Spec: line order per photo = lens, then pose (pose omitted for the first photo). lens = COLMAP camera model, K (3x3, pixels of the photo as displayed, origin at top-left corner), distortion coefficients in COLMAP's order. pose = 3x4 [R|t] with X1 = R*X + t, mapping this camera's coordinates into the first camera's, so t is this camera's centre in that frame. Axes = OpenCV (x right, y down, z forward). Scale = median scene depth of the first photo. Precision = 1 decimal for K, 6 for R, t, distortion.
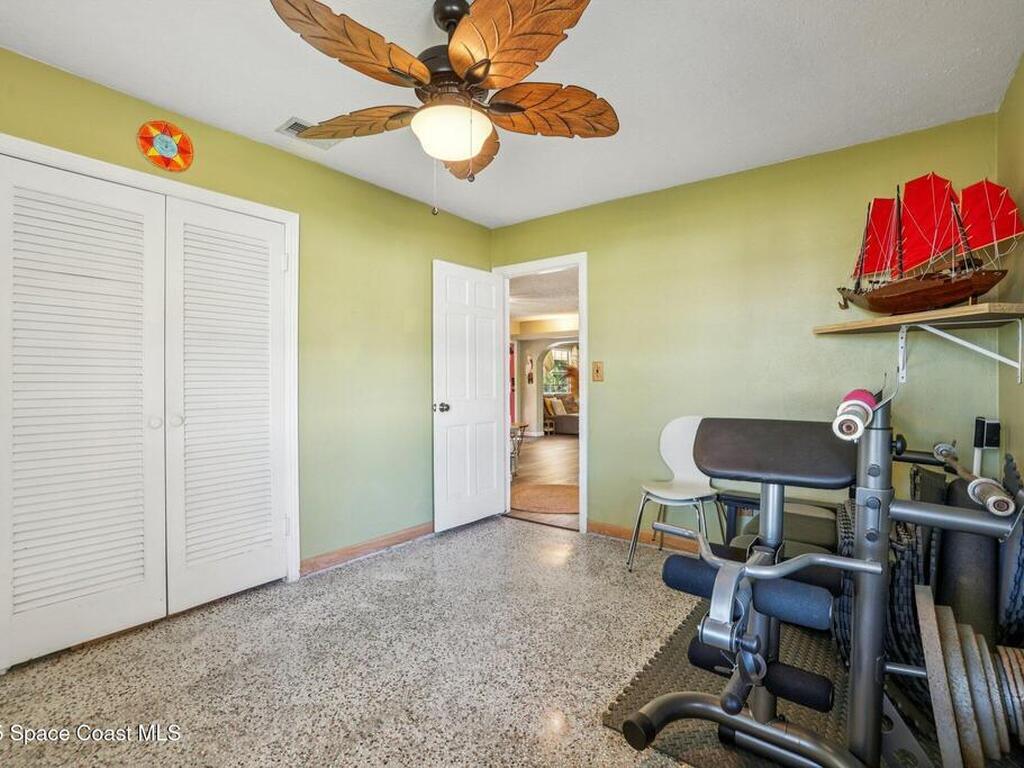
lens RADIAL K [[496.9, 0, 509.8], [0, 496.9, 388.6], [0, 0, 1]] dist [-0.053667, 0.017463]
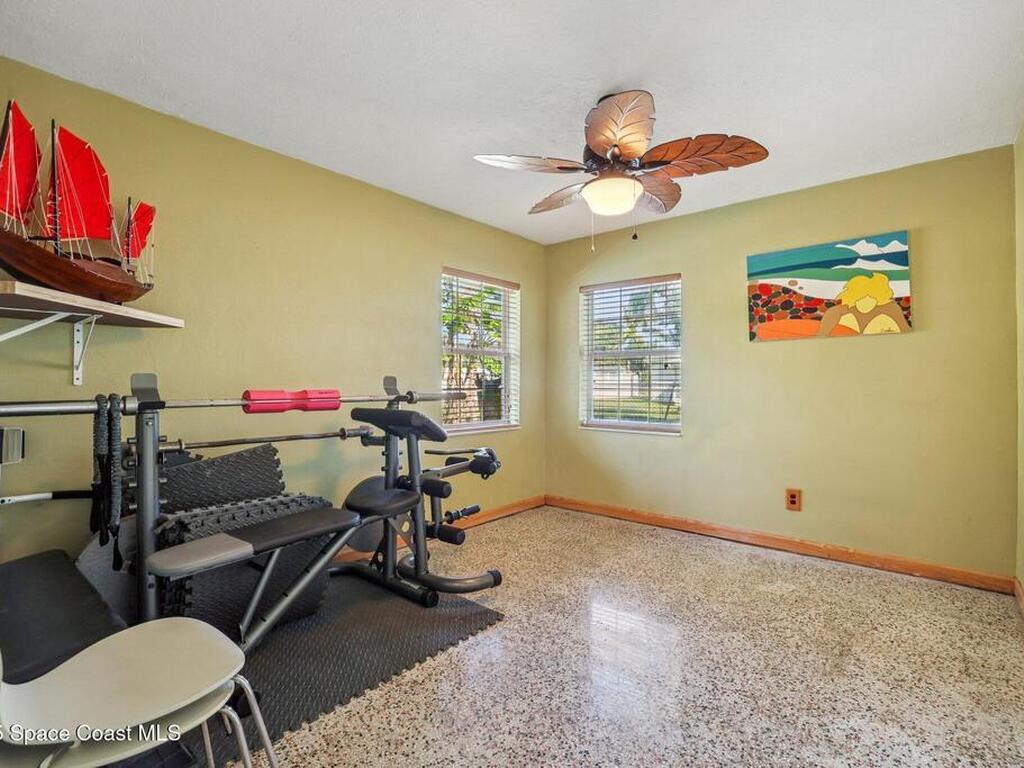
lens RADIAL K [[487.6, 0, 507.4], [0, 487.6, 374.4], [0, 0, 1]] dist [-0.050875, 0.015727]
pose [[-0.997884, 0.002443, 0.064969, 0.059236], [0.002159, 0.999988, -0.004440, -0.022986], [-0.064979, -0.004291, -0.997877, 1.702937]]
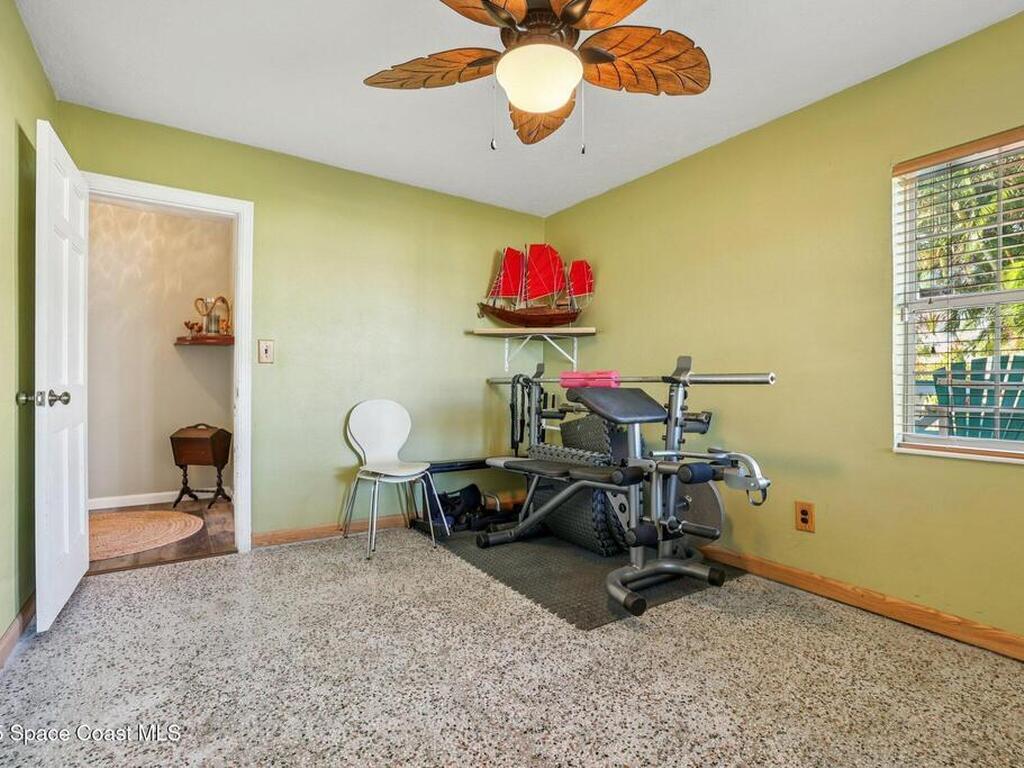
lens RADIAL K [[496.9, 0, 509.8], [0, 496.9, 388.6], [0, 0, 1]] dist [-0.053667, 0.017463]
pose [[0.310093, -0.003213, 0.950701, -0.742661], [0.003121, 0.999992, 0.002361, 0.043197], [-0.950701, 0.002235, 0.310101, 0.551593]]
